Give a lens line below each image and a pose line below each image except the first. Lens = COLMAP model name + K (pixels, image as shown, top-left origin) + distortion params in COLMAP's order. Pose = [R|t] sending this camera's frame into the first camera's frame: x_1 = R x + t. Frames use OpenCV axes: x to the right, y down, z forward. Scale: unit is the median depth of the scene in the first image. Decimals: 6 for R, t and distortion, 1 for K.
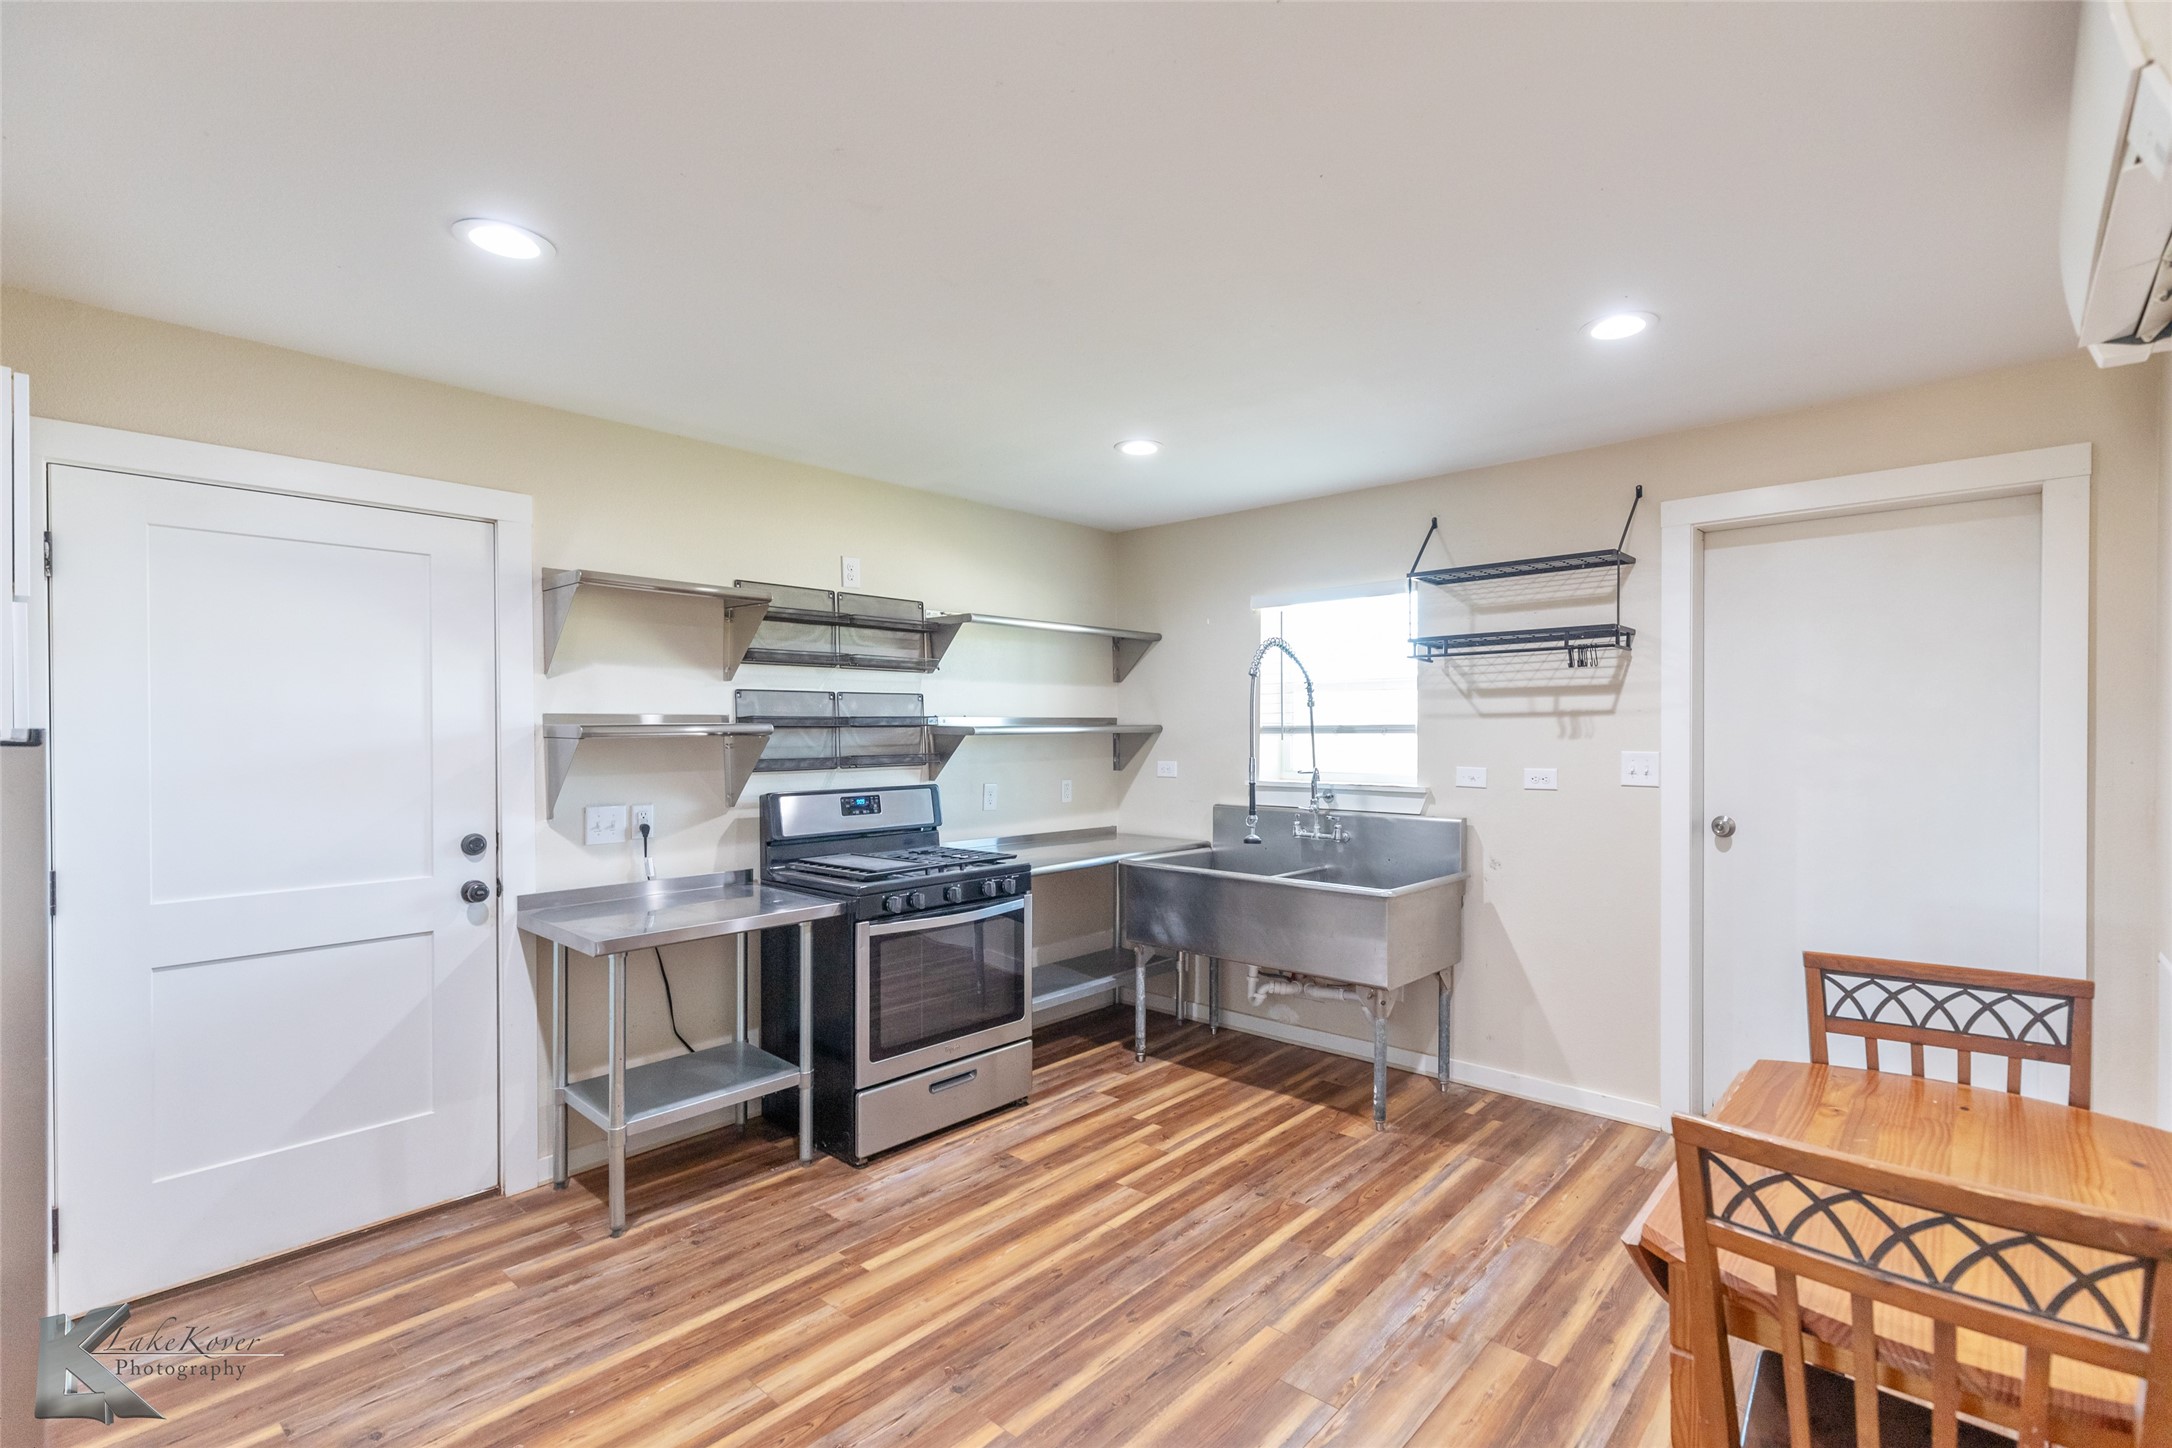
lens RADIAL K [[979.9, 0, 1102.2], [0, 979.9, 733.3], [0, 0, 1]] dist [0.009129, -0.000166]
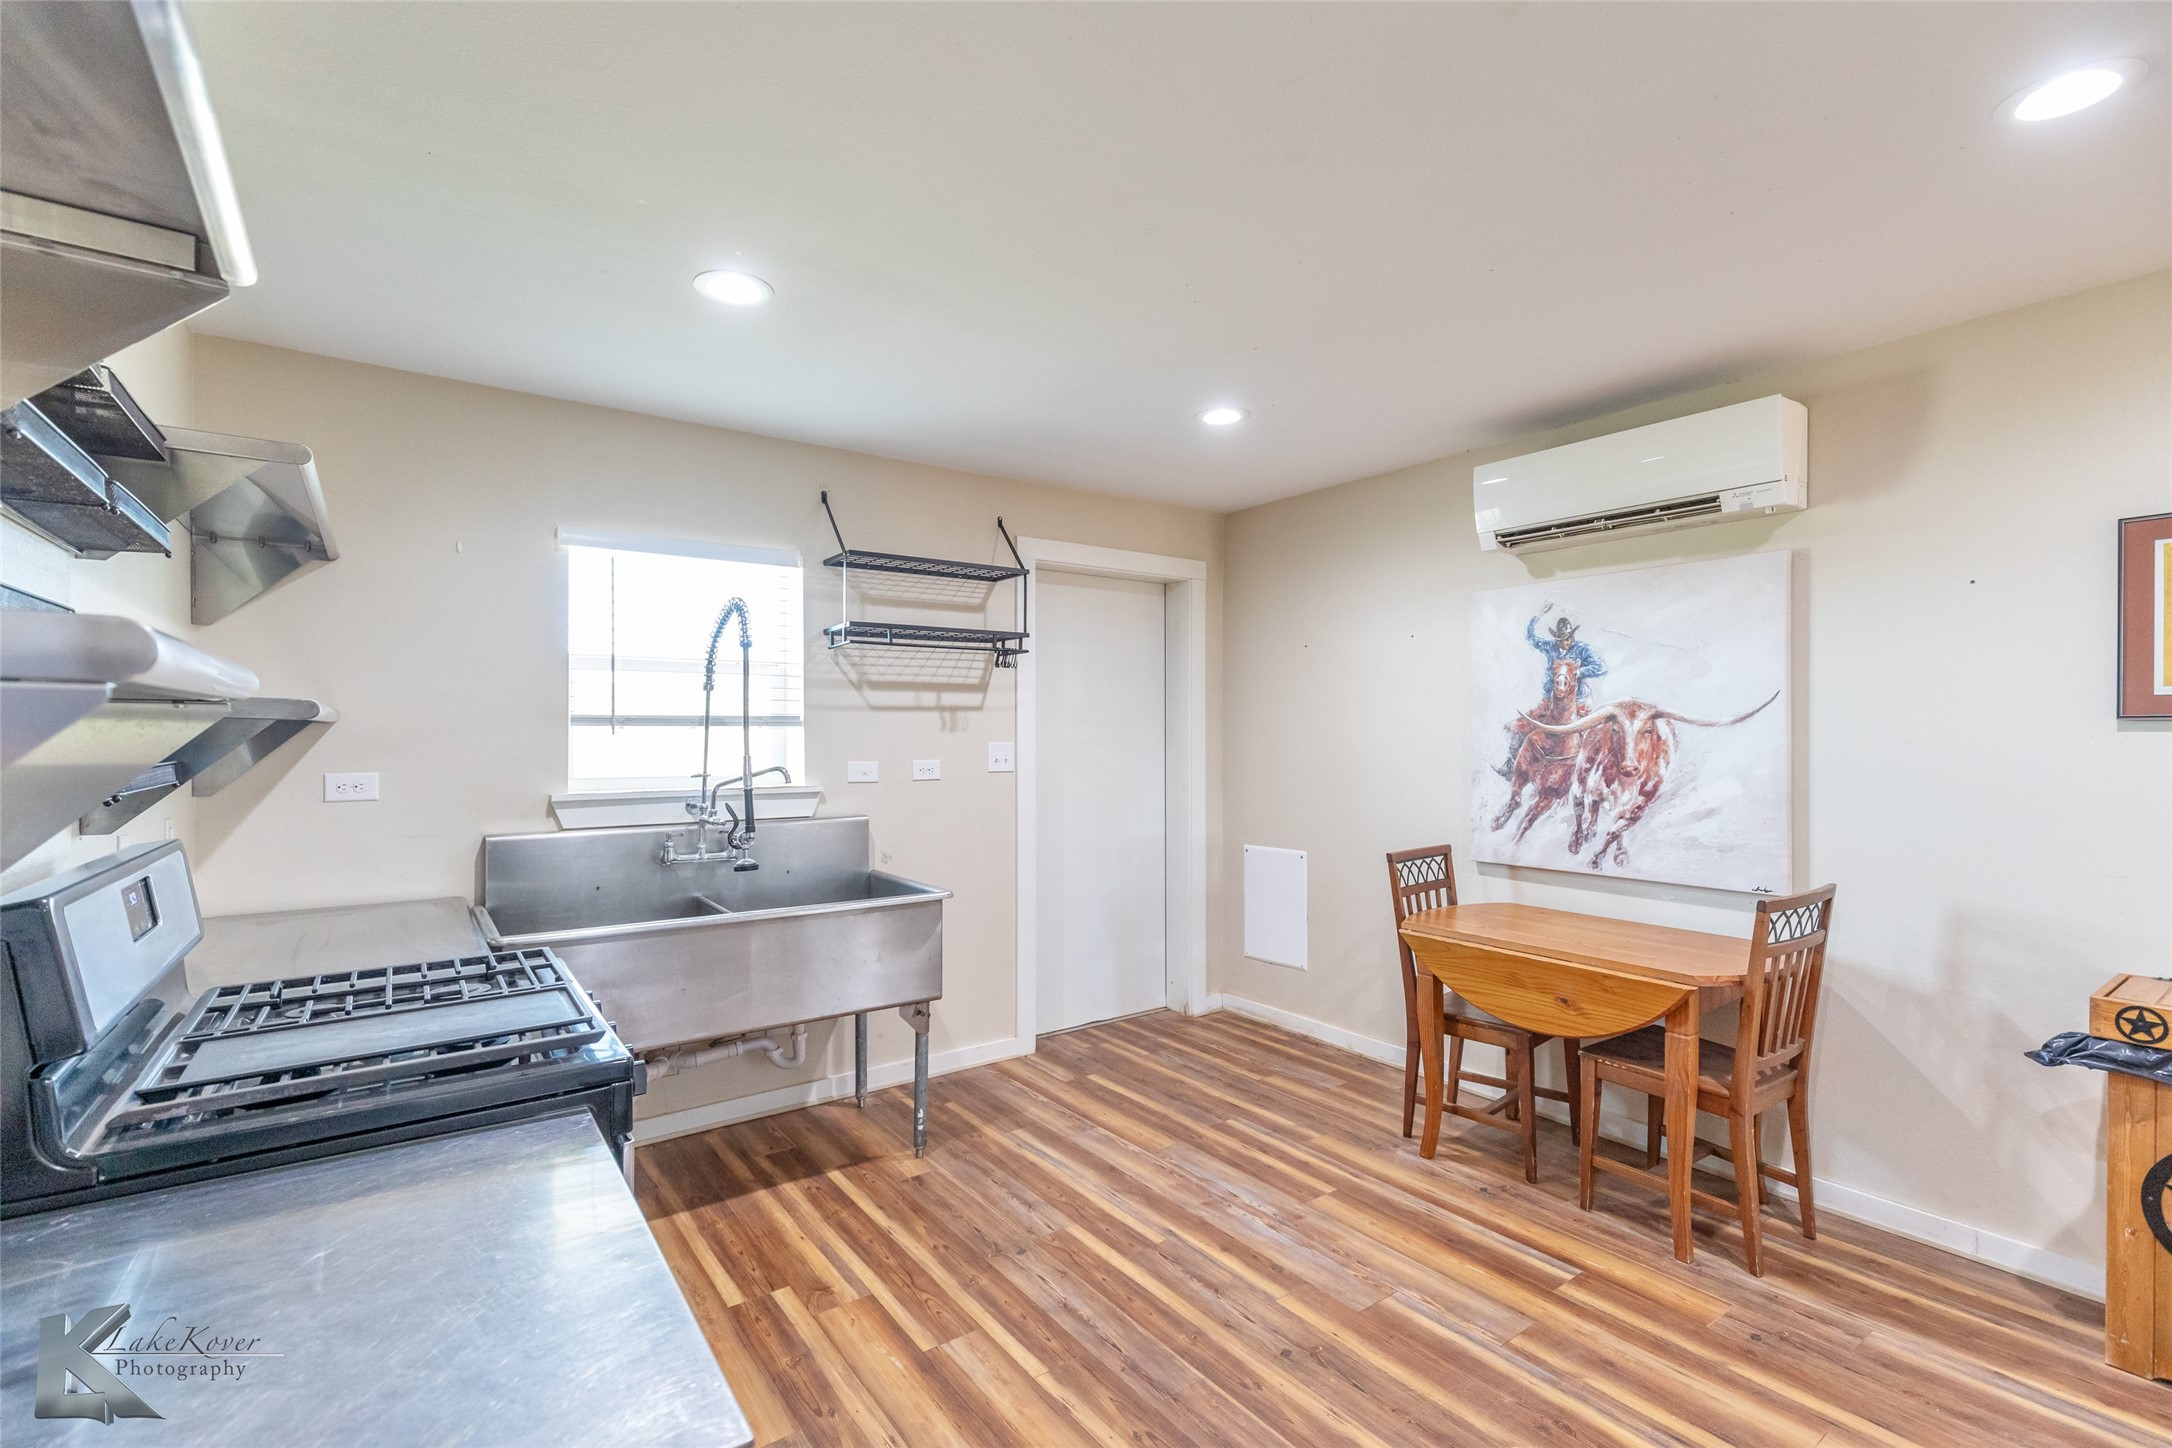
lens RADIAL K [[979.9, 0, 1098.0], [0, 979.9, 729.4], [0, 0, 1]] dist [0.009129, -0.000166]
pose [[0.213215, 0.004978, 0.976993, -0.569946], [0.002568, 0.999981, -0.005656, 0.009851], [-0.977002, 0.003715, 0.213199, 0.627980]]
